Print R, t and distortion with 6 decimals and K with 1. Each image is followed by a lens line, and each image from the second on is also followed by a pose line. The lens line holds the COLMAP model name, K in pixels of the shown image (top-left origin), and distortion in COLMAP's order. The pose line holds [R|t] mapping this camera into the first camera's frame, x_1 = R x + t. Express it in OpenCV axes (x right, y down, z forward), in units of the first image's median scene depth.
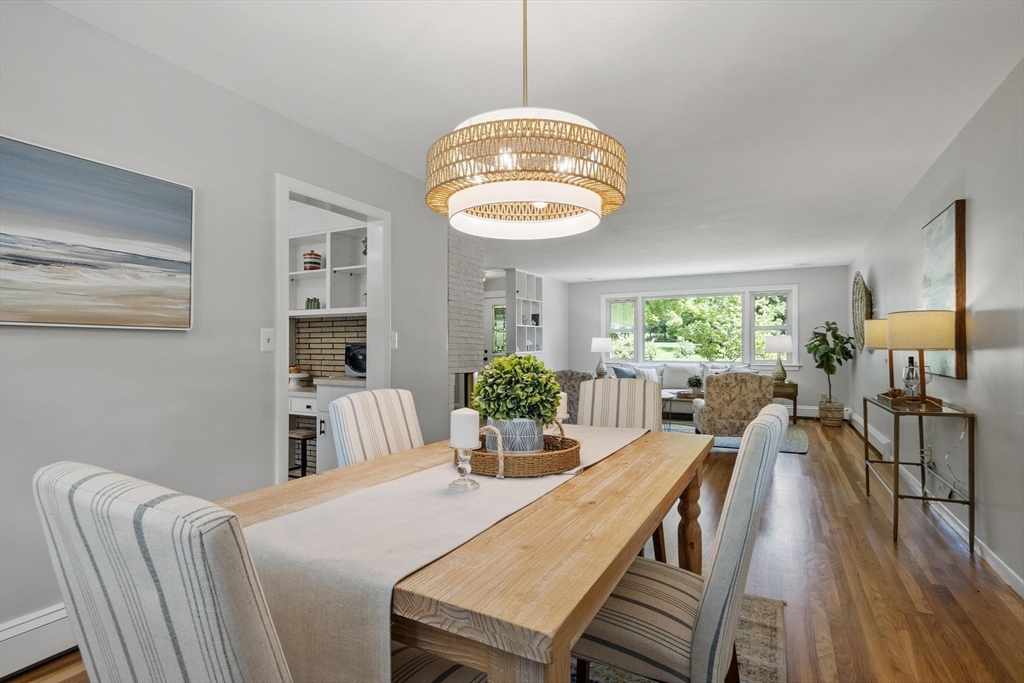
lens RADIAL K [[494.5, 0, 512.1], [0, 494.5, 343.7], [0, 0, 1]] dist [0.000461, -0.000170]
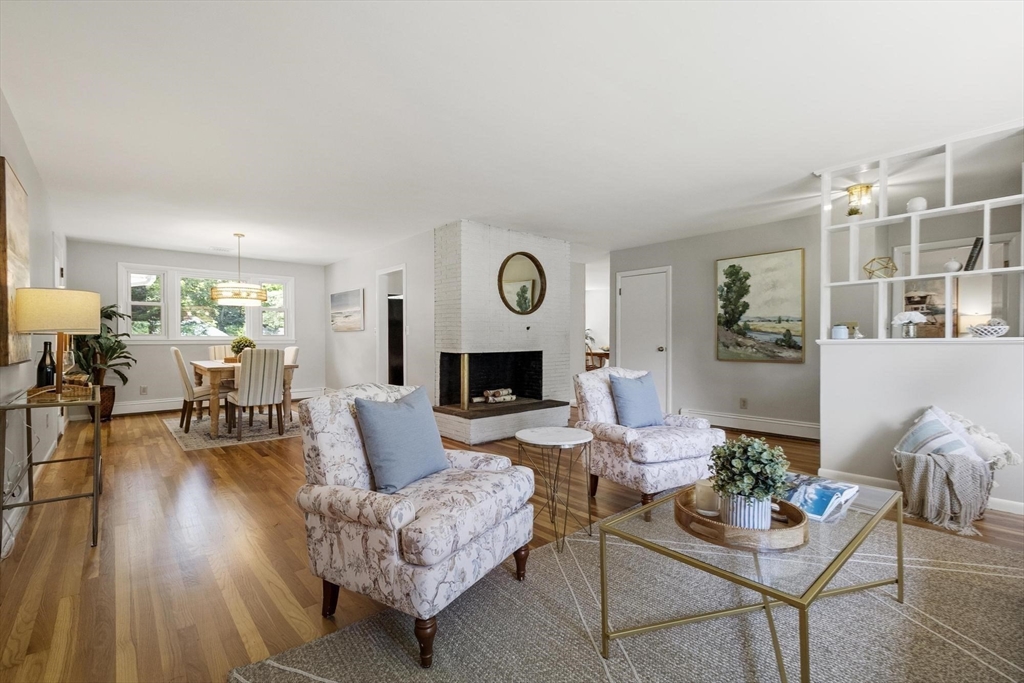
lens RADIAL K [[452.0, 0, 512.5], [0, 452.0, 344.0], [0, 0, 1]] dist [-0.000012, 0.000051]
pose [[-0.350198, 0.013093, -0.936584, 0.586150], [0.010640, 0.999893, 0.009999, 0.015108], [0.936615, -0.006463, -0.350300, 0.942598]]
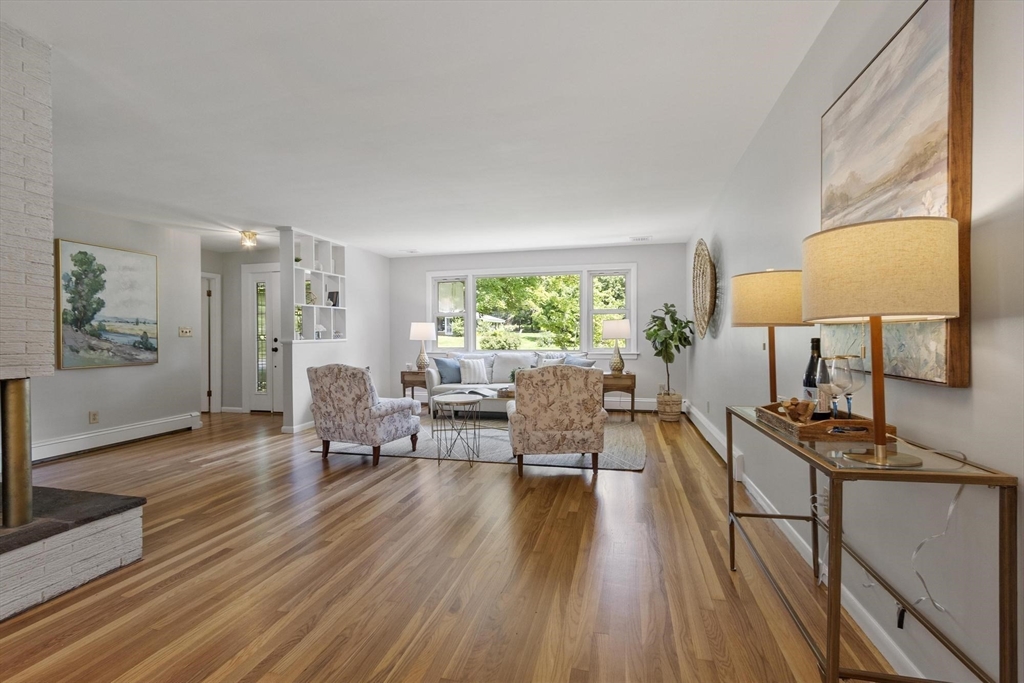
lens RADIAL K [[452.0, 0, 512.5], [0, 452.0, 344.0], [0, 0, 1]] dist [-0.000012, 0.000051]
pose [[0.969143, -0.007659, 0.246381, 0.172675], [0.002579, 0.999778, 0.020934, 0.010098], [-0.246486, -0.019652, 0.968947, 0.284736]]
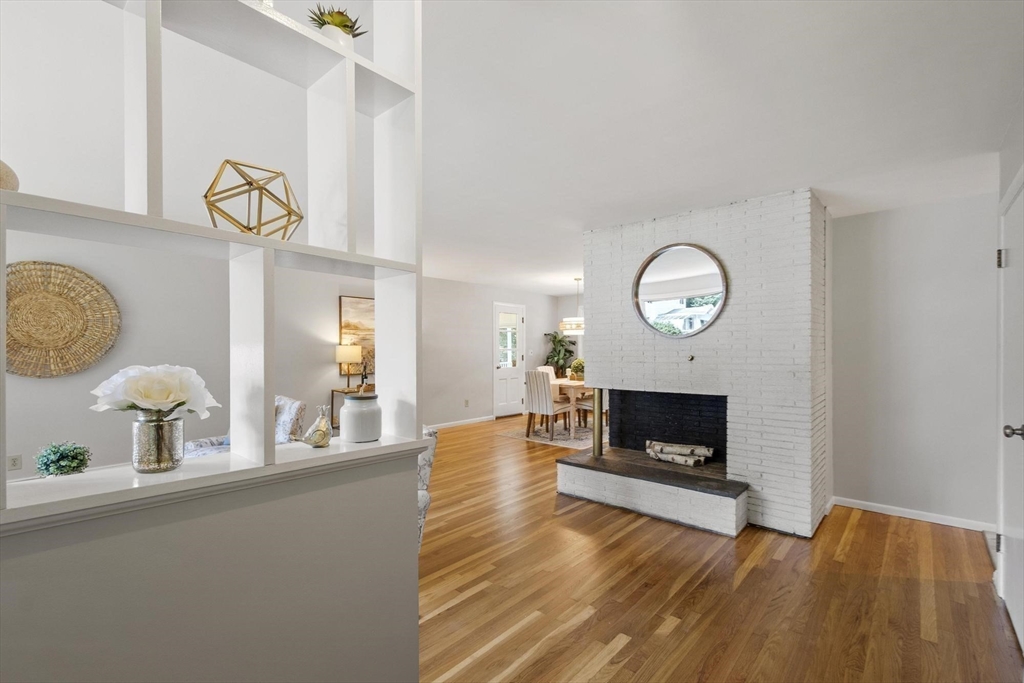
lens RADIAL K [[459.2, 0, 505.3], [0, 459.2, 351.4], [0, 0, 1]] dist [-0.000599, 0.000000]
pose [[-0.971594, 0.003117, 0.236635, -0.079579], [0.002654, 0.999994, -0.002275, -0.011408], [-0.236641, -0.001582, -0.971596, 1.244163]]
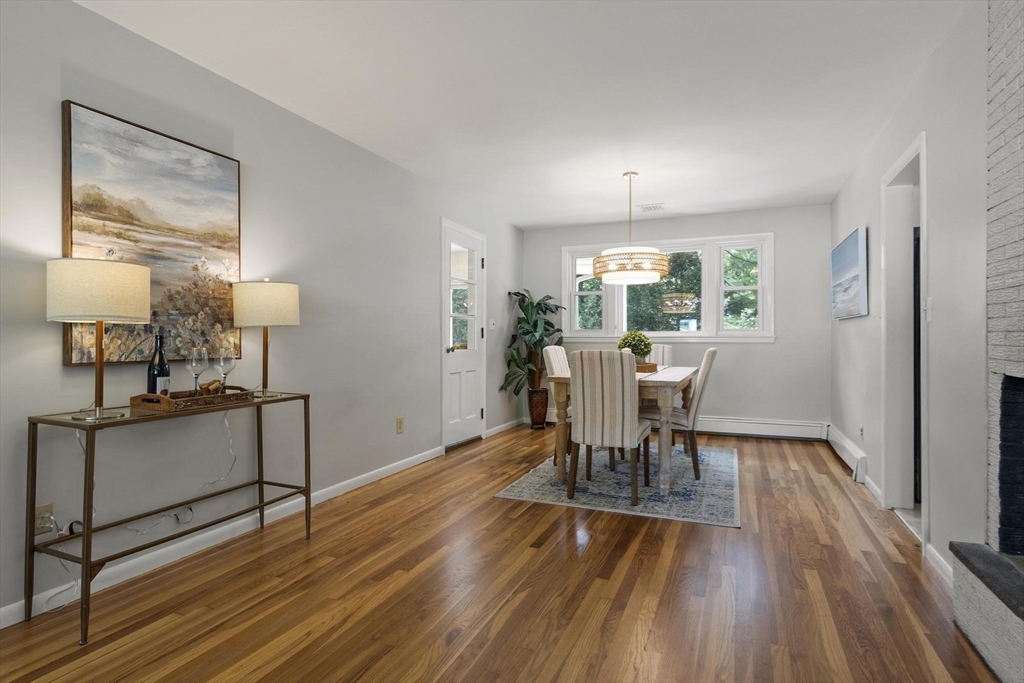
lens RADIAL K [[540.8, 0, 512.0], [0, 540.8, 341.5], [0, 0, 1]] dist [0.001004, -0.000029]
pose [[-0.995540, 0.003979, -0.094260, 0.199403], [0.004223, 0.999988, -0.002392, 0.017803], [0.094249, -0.002779, -0.995545, 0.814895]]
